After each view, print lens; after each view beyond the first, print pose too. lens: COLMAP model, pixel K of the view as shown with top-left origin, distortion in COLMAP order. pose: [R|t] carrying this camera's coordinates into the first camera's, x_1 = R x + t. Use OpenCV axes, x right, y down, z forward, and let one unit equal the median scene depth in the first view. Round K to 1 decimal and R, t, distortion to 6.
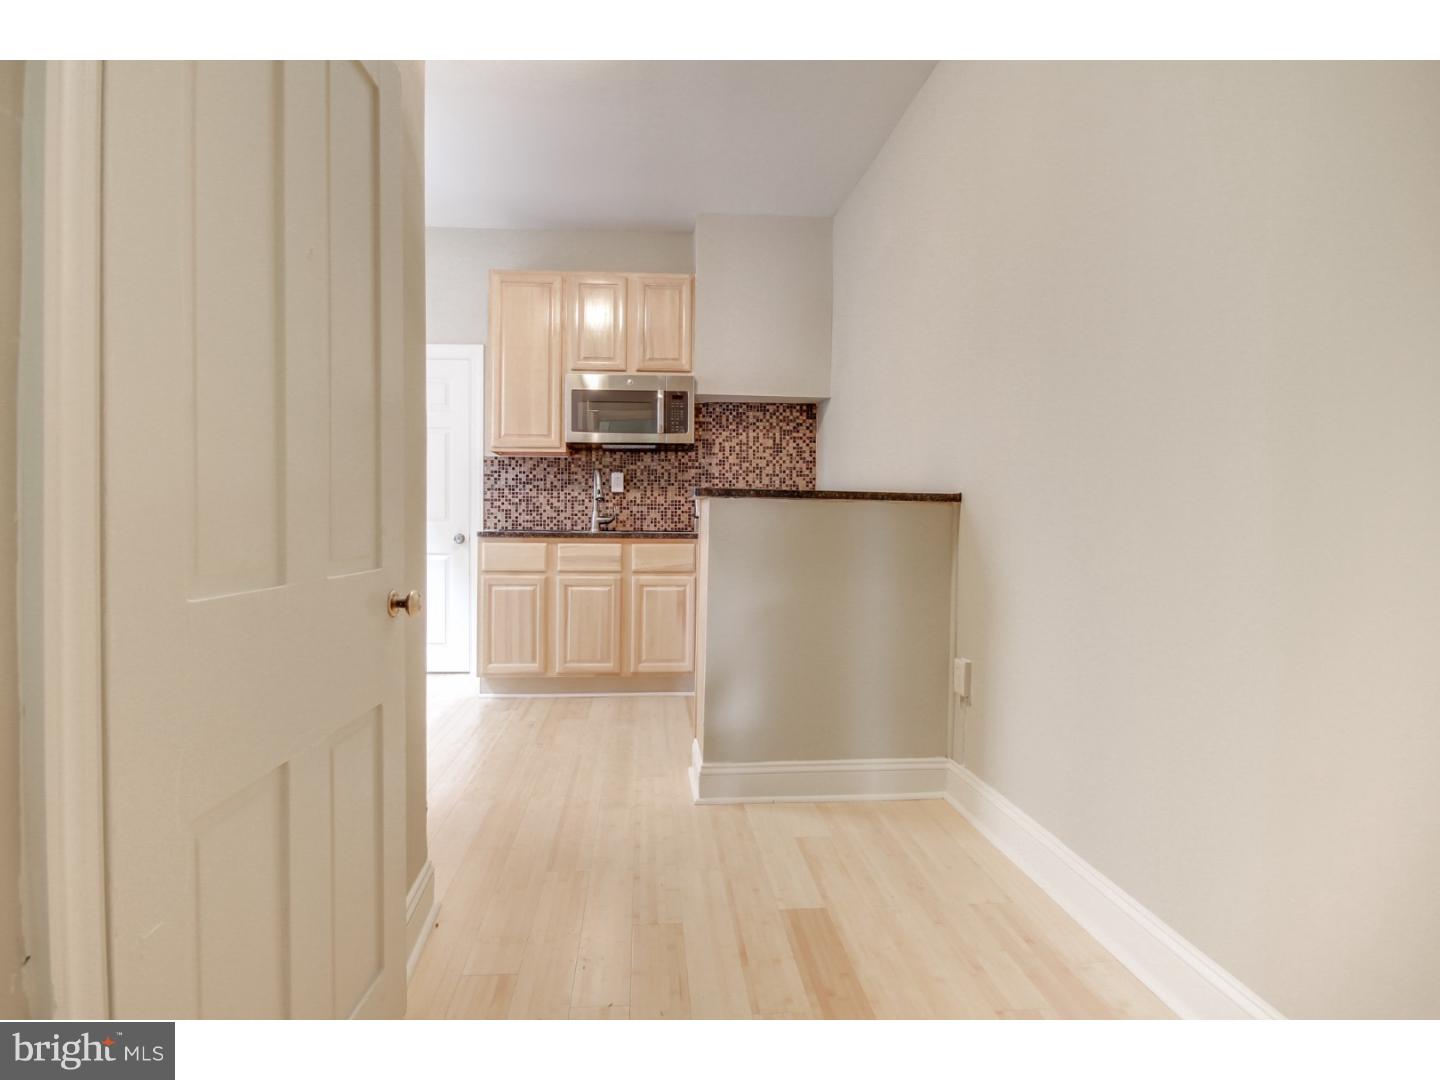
lens RADIAL K [[683.4, 0, 711.0], [0, 683.4, 529.8], [0, 0, 1]] dist [0.009705, -0.006624]
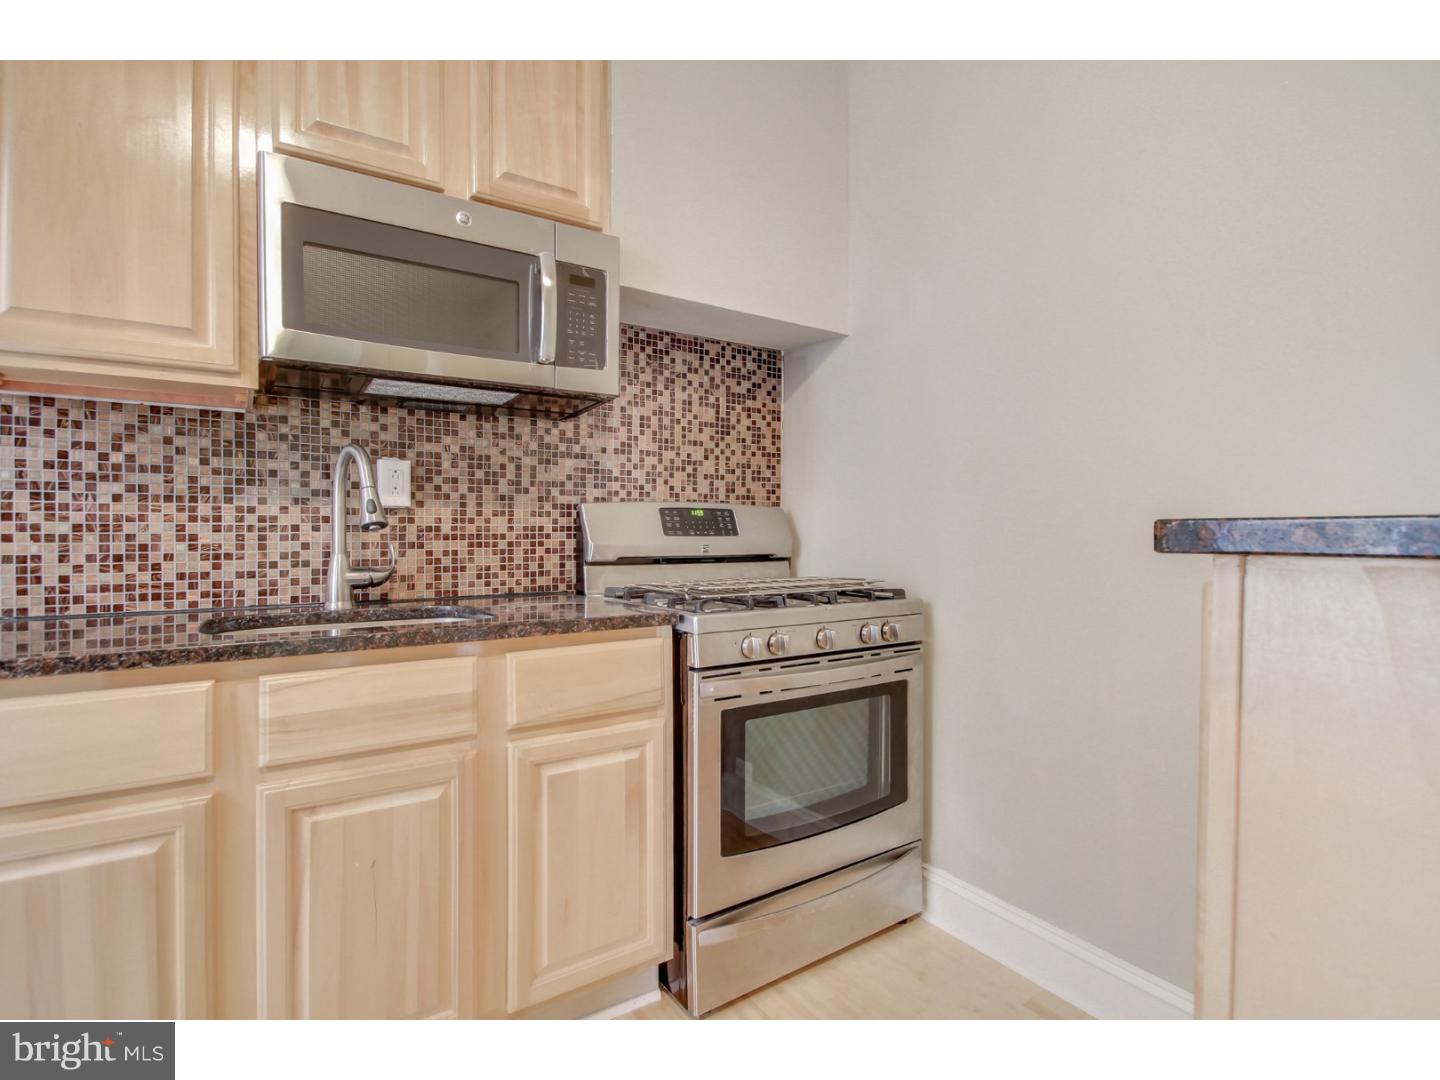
lens RADIAL K [[683.4, 0, 721.8], [0, 683.4, 539.0], [0, 0, 1]] dist [0.009705, -0.006624]
pose [[0.874000, -0.013603, 0.485735, -0.164535], [0.017608, 0.999838, -0.003682, -0.030792], [-0.485606, 0.011771, 0.874098, 0.546921]]
